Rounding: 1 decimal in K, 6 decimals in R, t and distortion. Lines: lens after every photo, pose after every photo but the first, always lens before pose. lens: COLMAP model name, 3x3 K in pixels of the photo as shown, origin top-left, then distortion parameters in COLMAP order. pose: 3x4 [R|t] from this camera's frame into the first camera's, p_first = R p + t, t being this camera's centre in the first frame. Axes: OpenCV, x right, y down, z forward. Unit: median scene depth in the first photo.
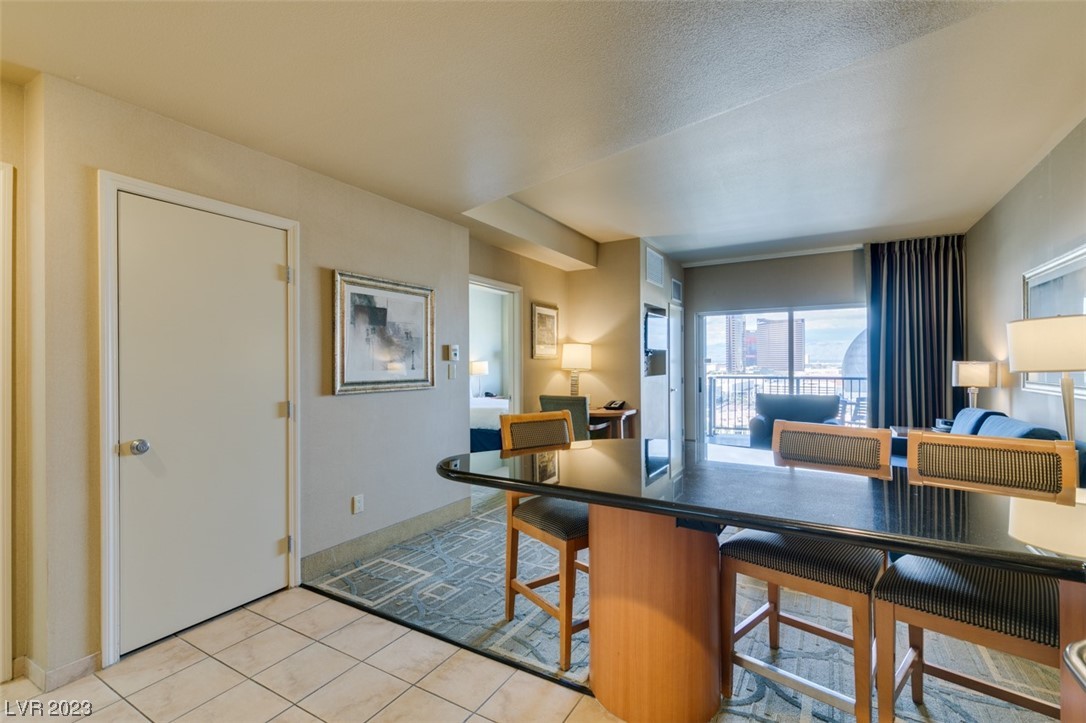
lens RADIAL K [[488.1, 0, 541.7], [0, 488.1, 361.3], [0, 0, 1]] dist [0.006604, -0.002233]
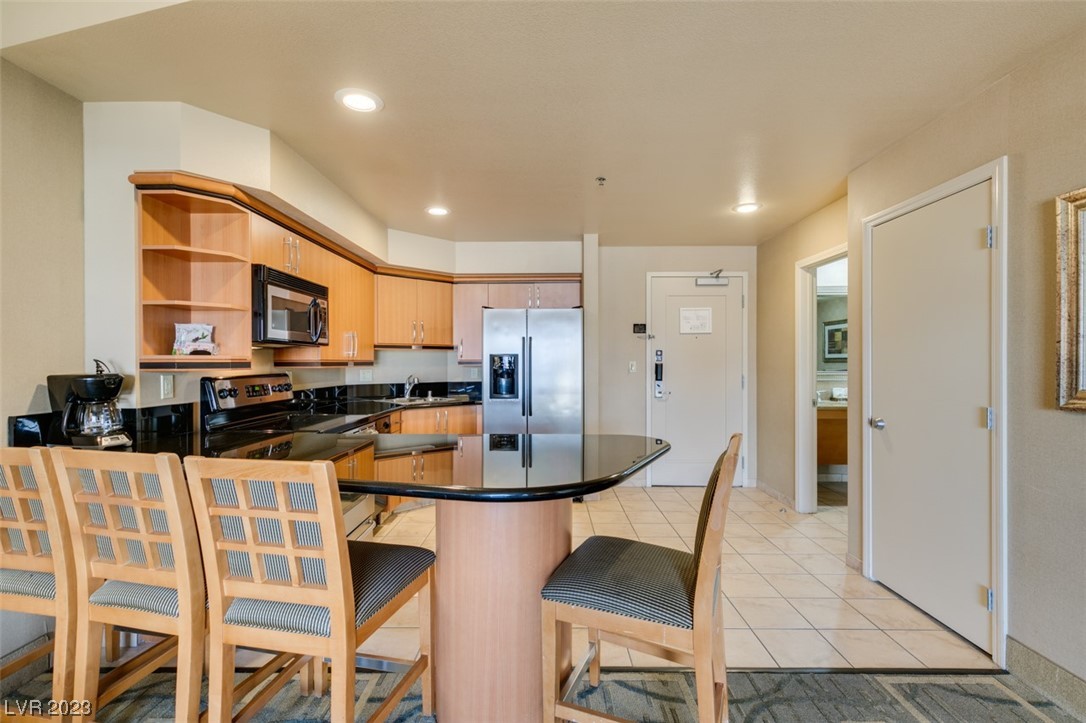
lens RADIAL K [[488.1, 0, 540.6], [0, 488.1, 363.3], [0, 0, 1]] dist [0.006604, -0.002233]
pose [[-0.867139, 0.006152, -0.498028, 0.356139], [0.006226, 0.999979, 0.001513, 0.007023], [0.498028, -0.001789, -0.867159, 1.043449]]
